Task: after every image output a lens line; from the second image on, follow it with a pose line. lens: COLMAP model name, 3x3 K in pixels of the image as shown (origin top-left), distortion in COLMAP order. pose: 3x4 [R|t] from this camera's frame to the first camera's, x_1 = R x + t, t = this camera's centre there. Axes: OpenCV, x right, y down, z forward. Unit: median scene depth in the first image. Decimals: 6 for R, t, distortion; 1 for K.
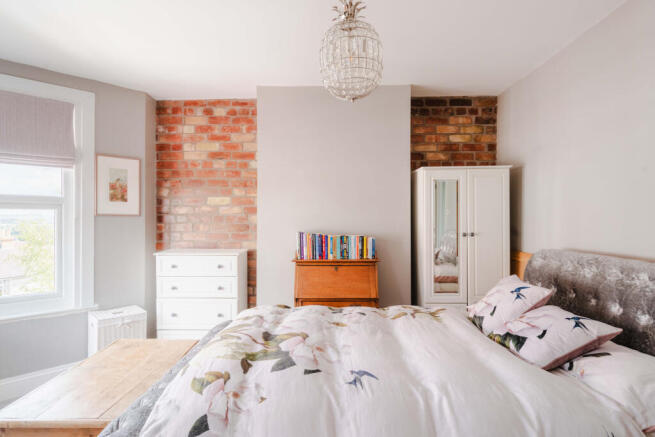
lens RADIAL K [[375.6, 0, 327.5], [0, 375.6, 220.3], [0, 0, 1]] dist [0.007702, 0.001379]
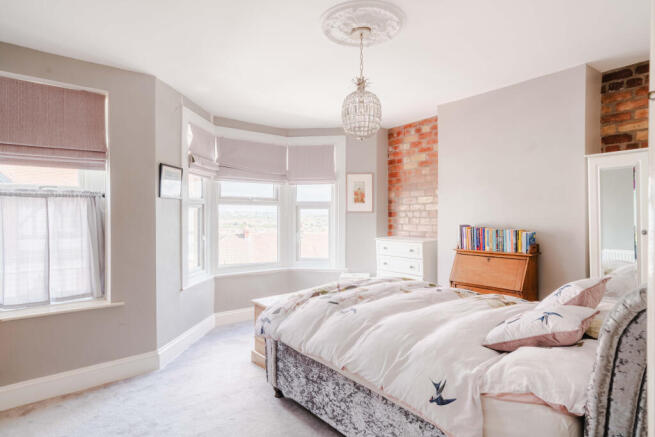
lens RADIAL K [[375.6, 0, 327.5], [0, 375.6, 216.5], [0, 0, 1]] dist [0.007702, 0.001379]
pose [[0.623729, 0.000188, -0.781640, 0.525984], [0.001890, 0.999997, 0.001749, 0.001294], [0.781638, -0.002568, 0.623727, -0.040621]]
